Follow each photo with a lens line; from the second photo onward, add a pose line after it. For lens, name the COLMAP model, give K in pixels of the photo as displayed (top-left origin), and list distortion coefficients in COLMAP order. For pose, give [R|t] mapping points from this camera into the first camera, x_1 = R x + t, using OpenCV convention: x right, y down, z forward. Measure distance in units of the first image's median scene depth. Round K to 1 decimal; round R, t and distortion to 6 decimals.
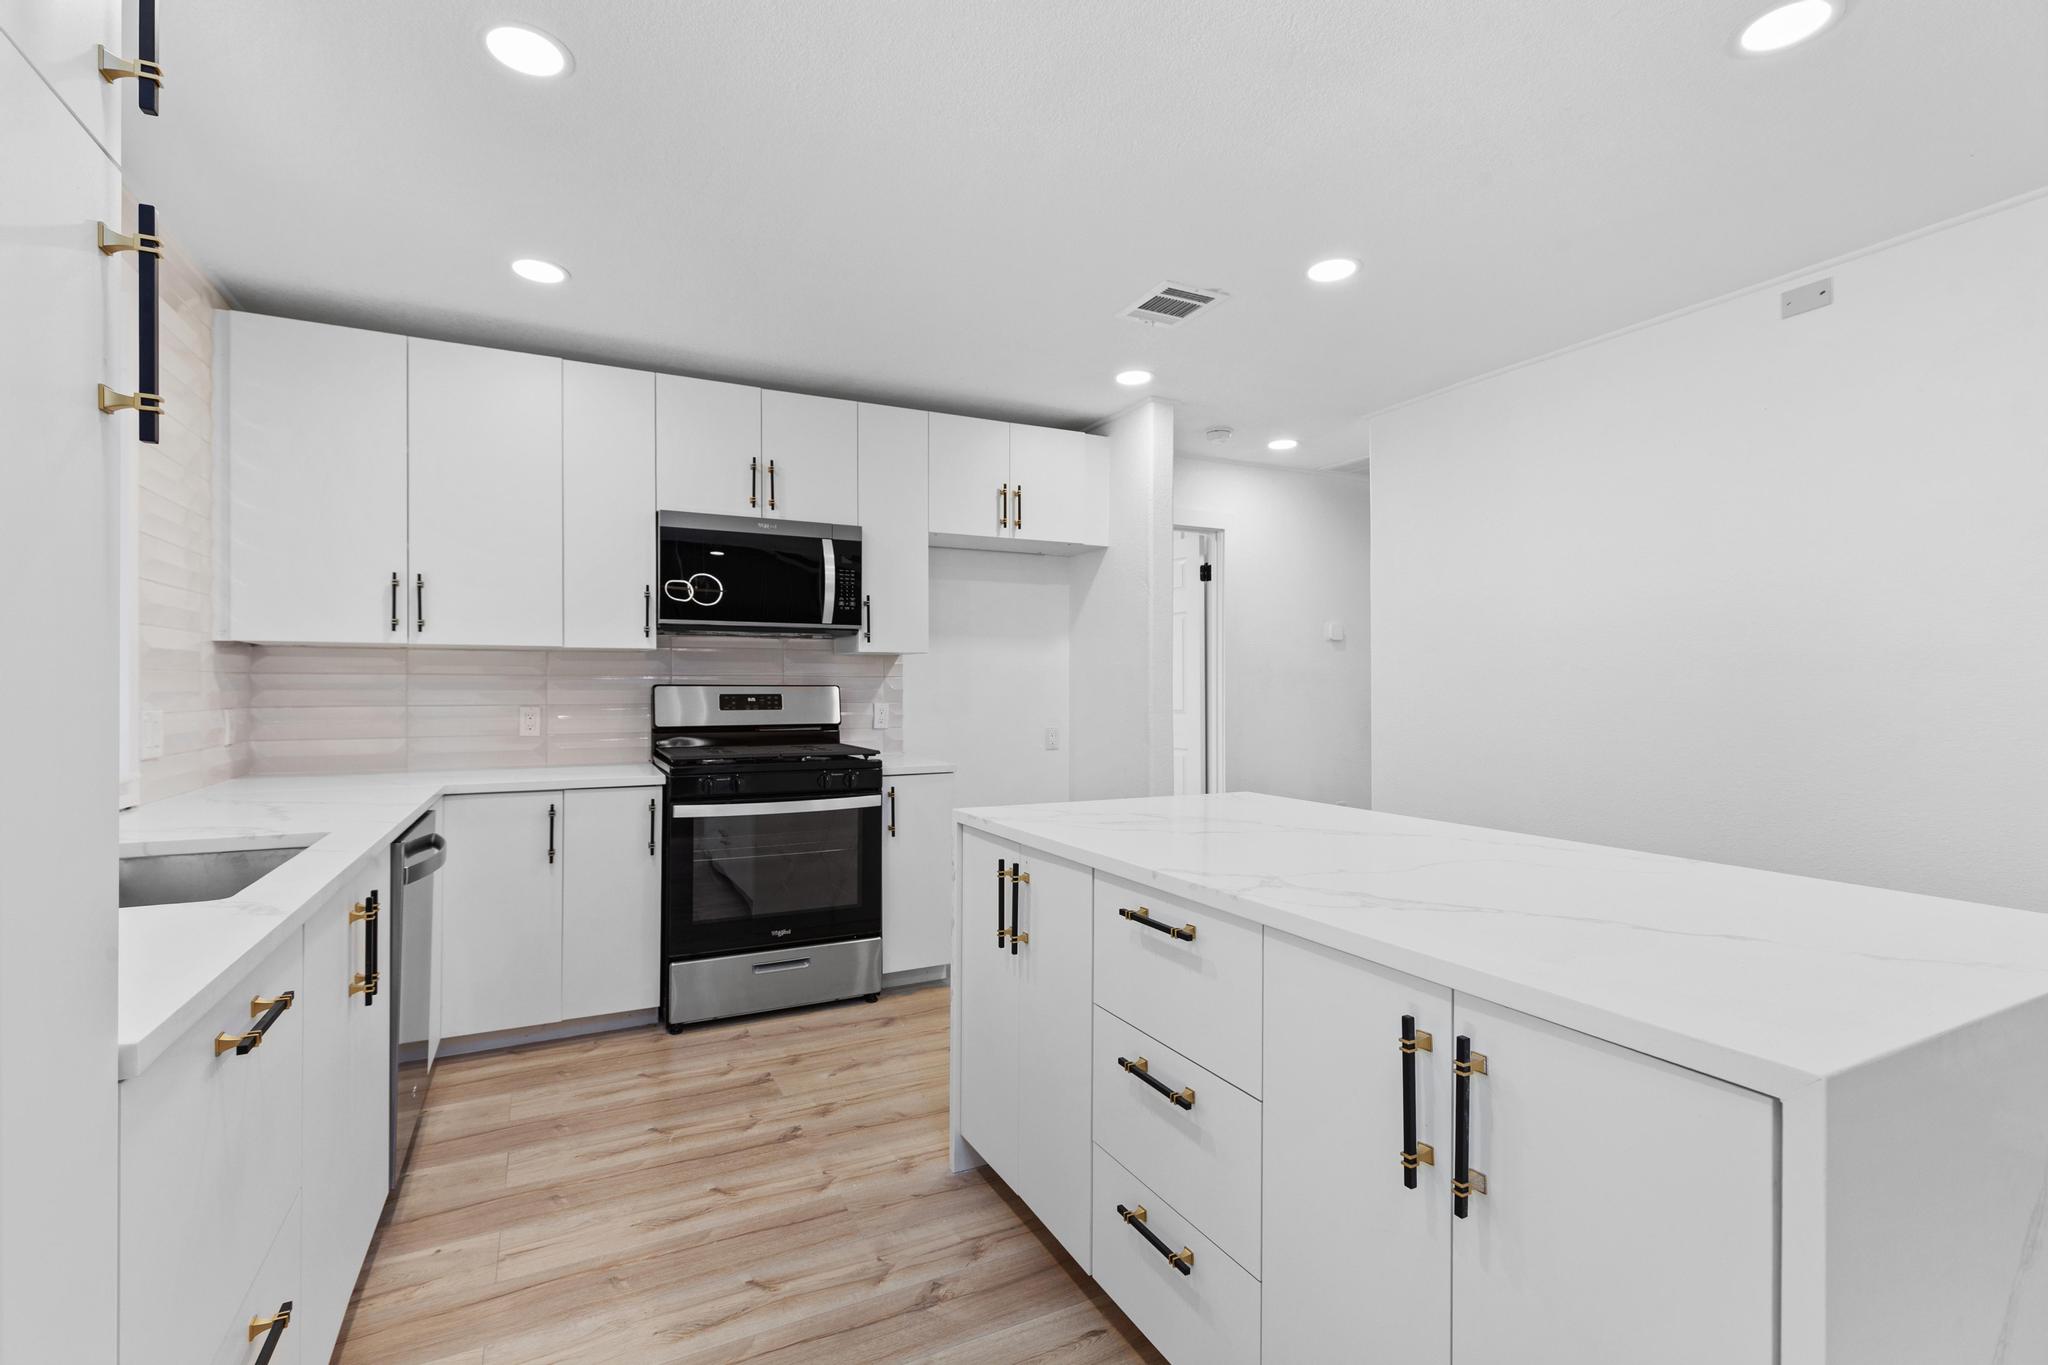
lens RADIAL K [[921.1, 0, 1017.5], [0, 921.1, 681.6], [0, 0, 1]] dist [0.006674, -0.000761]
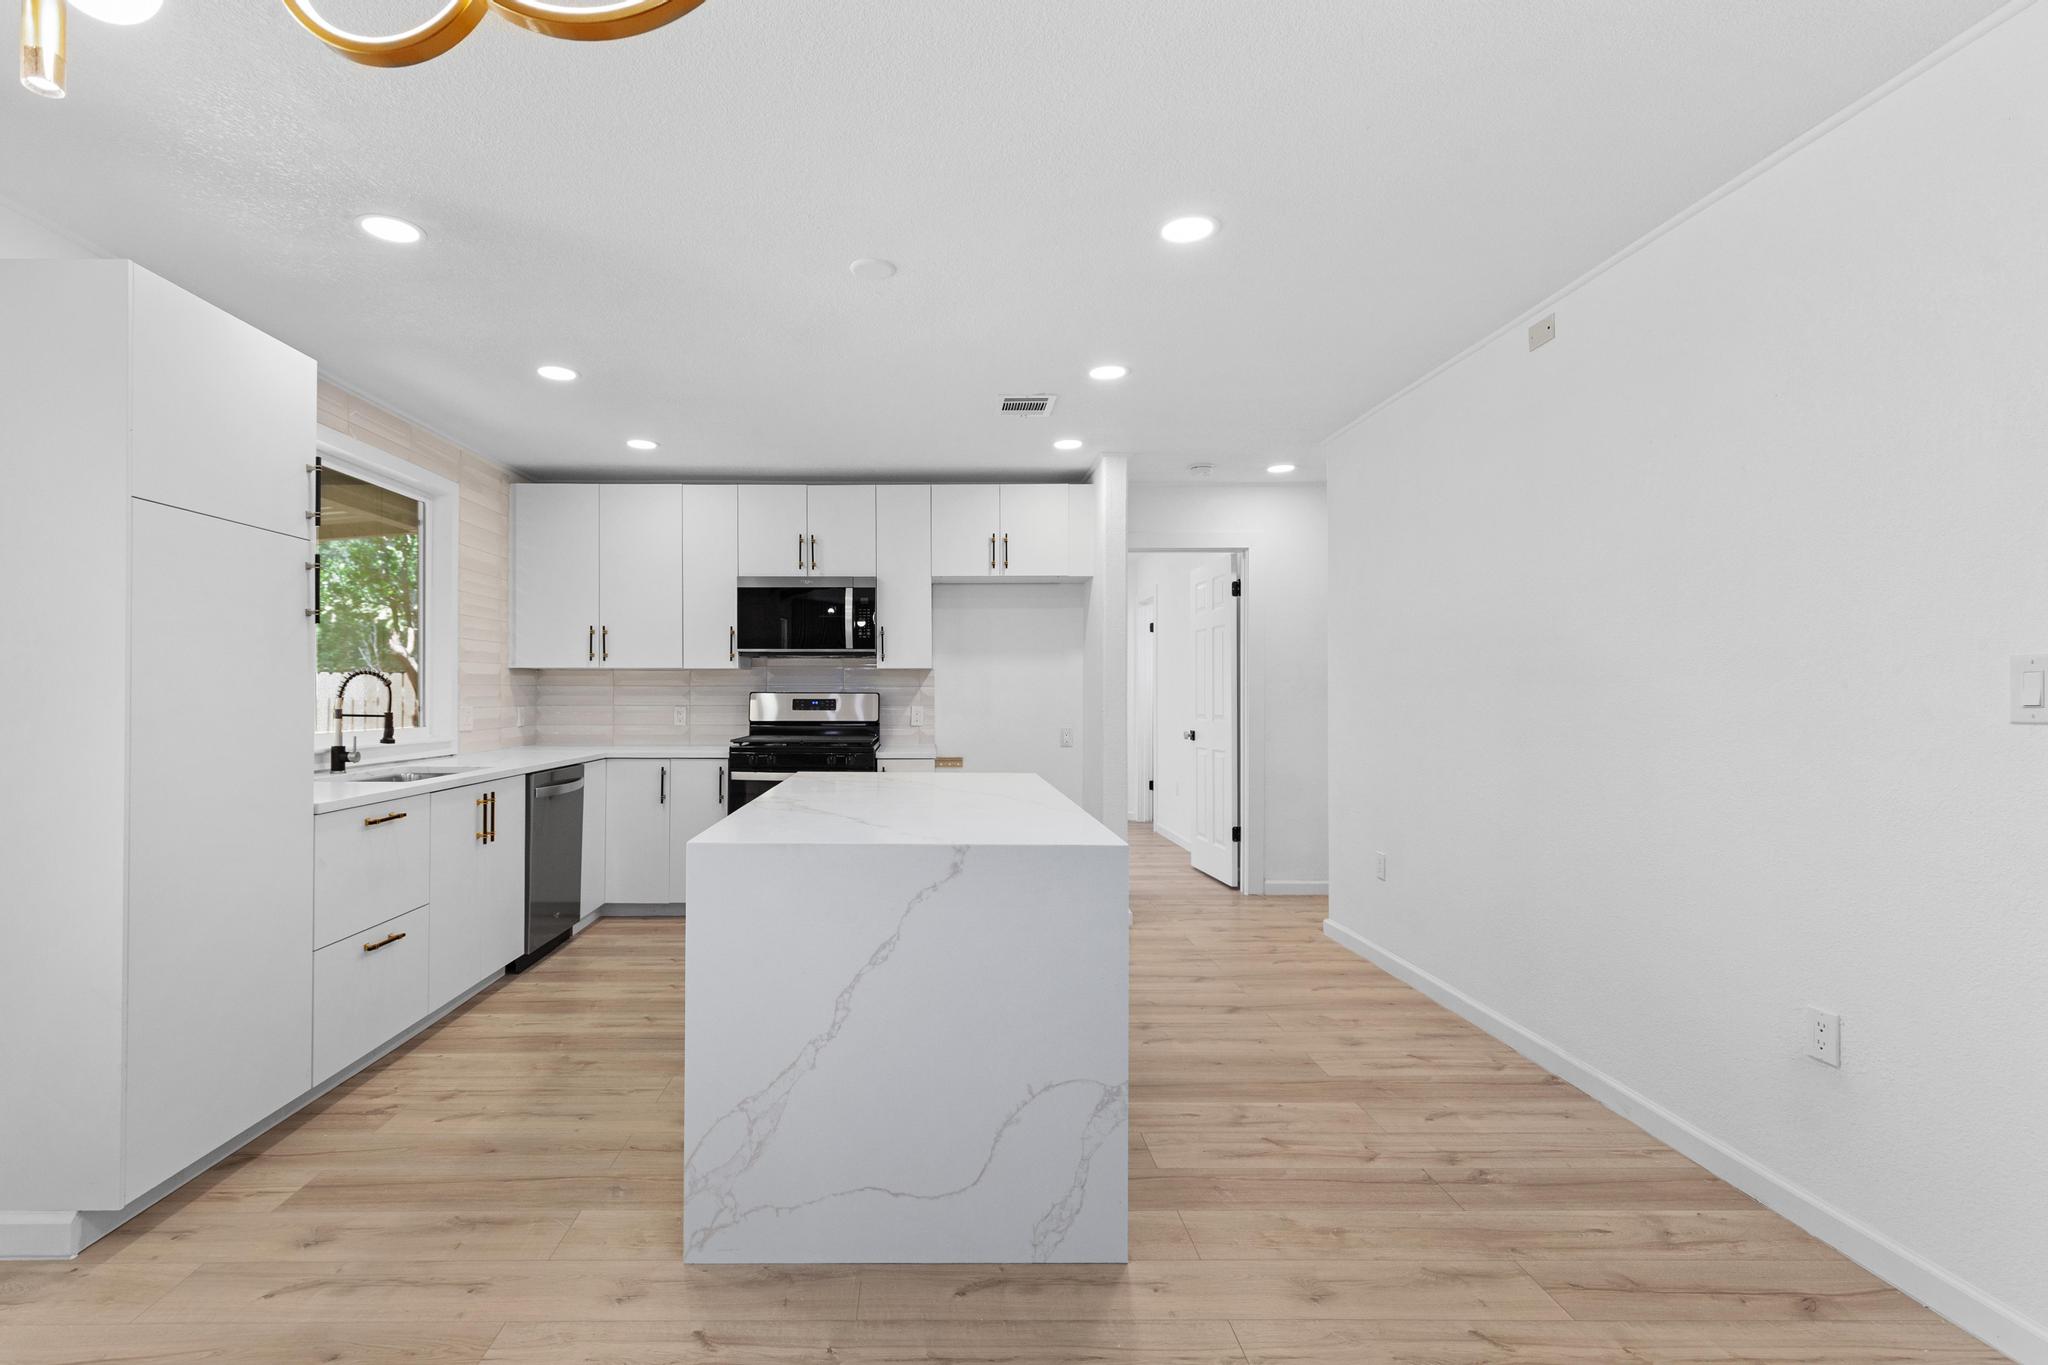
lens RADIAL K [[959.0, 0, 933.6], [0, 959.0, 683.0], [0, 0, 1]] dist [0.006240, -0.000371]
pose [[0.893954, -0.003318, -0.448147, 0.572477], [0.002045, 0.999992, -0.003325, -0.005944], [0.448154, 0.002056, 0.893954, -0.243850]]
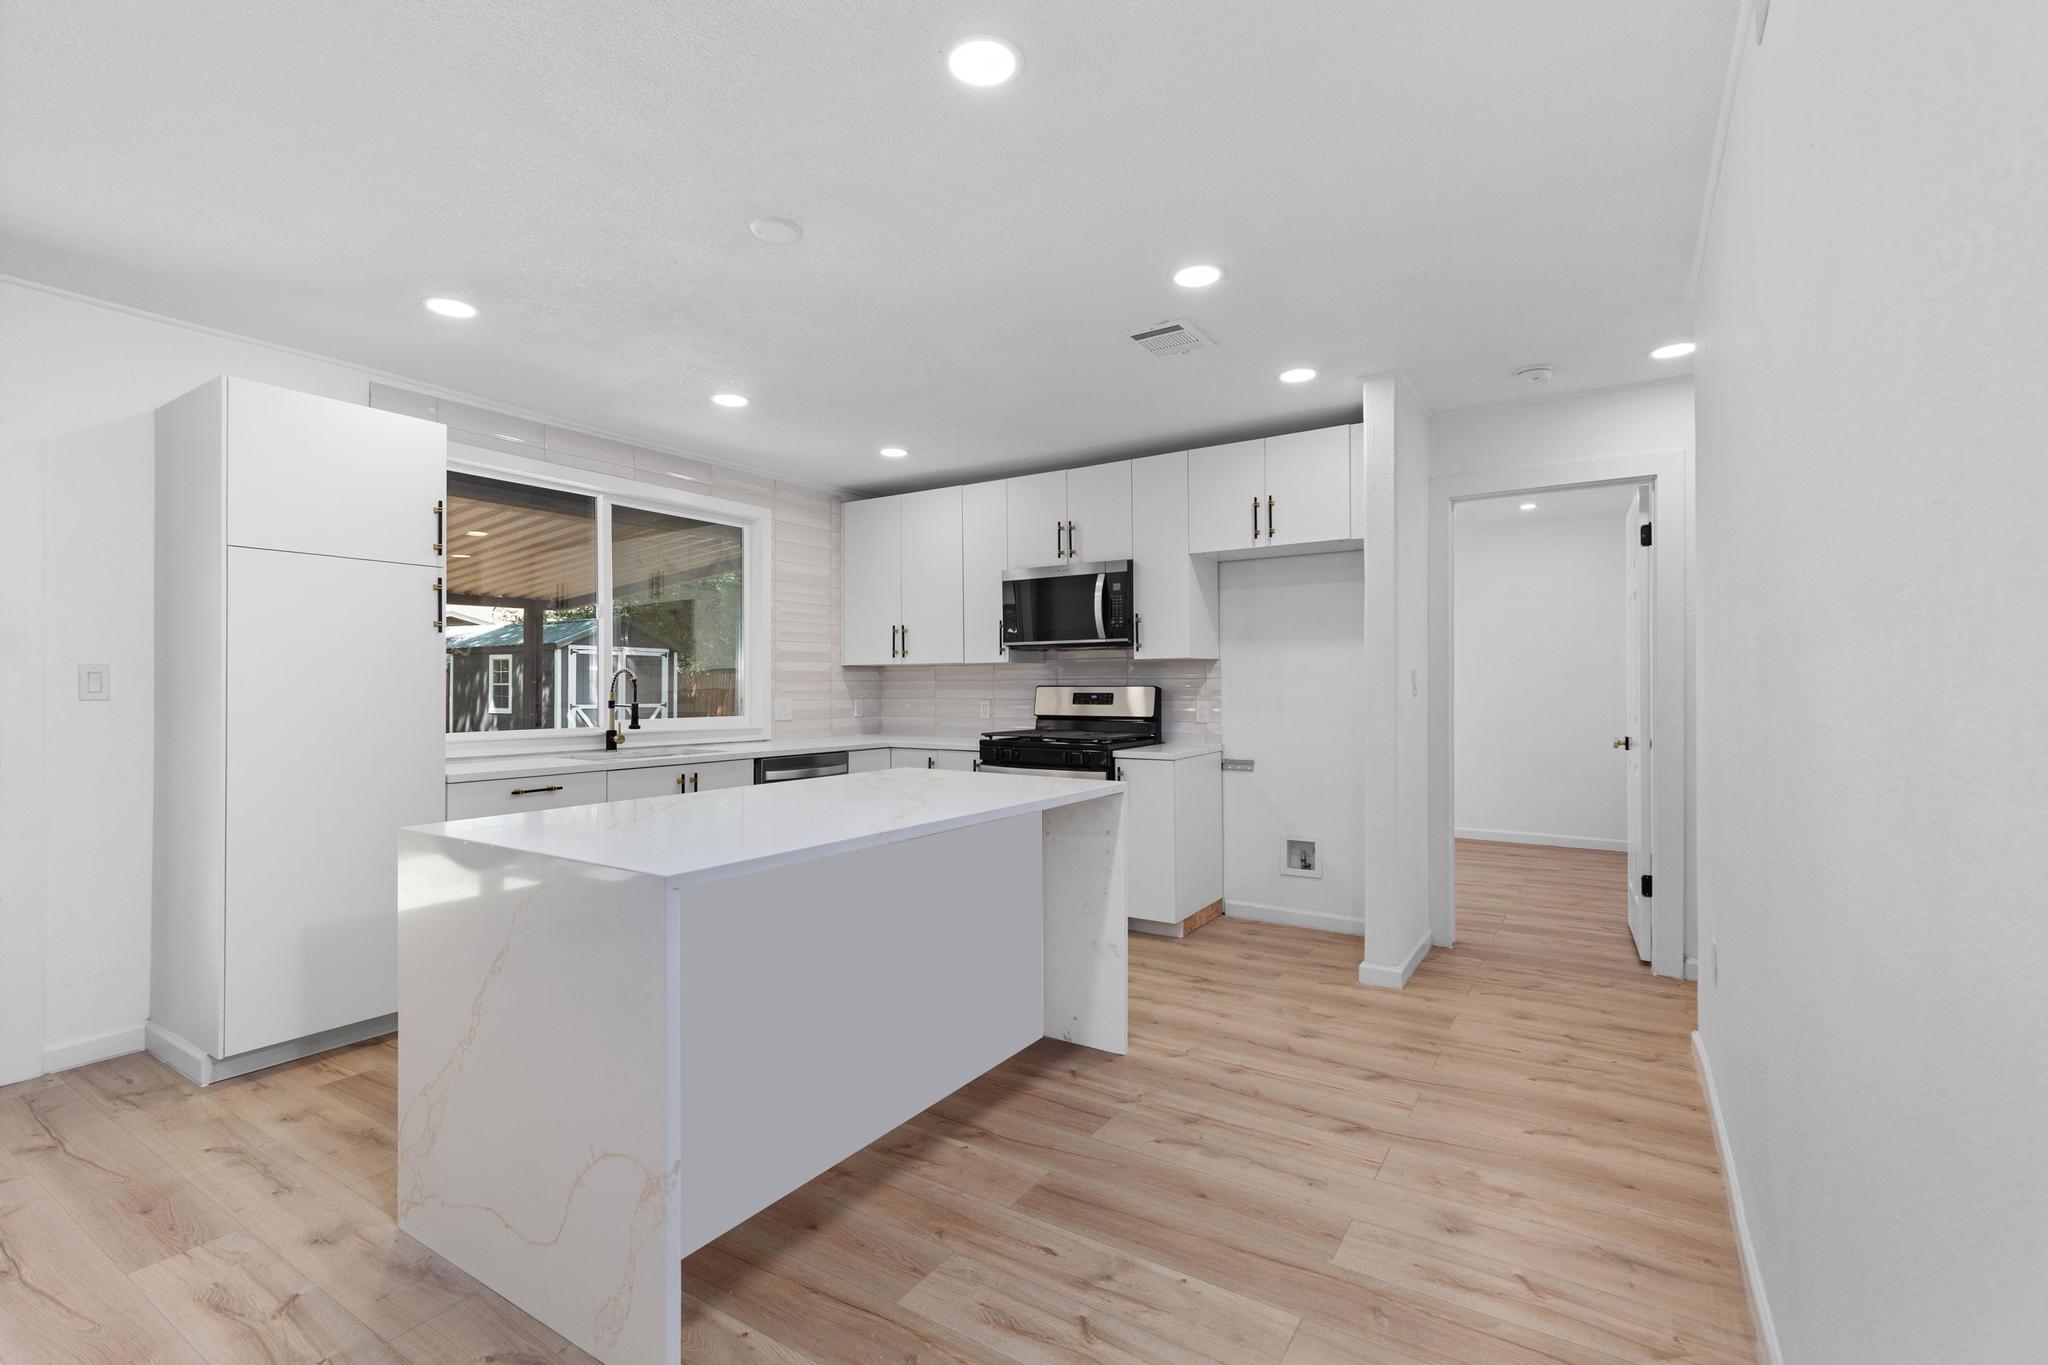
lens RADIAL K [[921.1, 0, 1017.5], [0, 921.1, 681.6], [0, 0, 1]] dist [0.006674, -0.000761]
pose [[0.501009, -0.007025, -0.865414, 0.882683], [0.008503, 0.999959, -0.003194, 0.000697], [0.865401, -0.005759, 0.501048, 0.252871]]
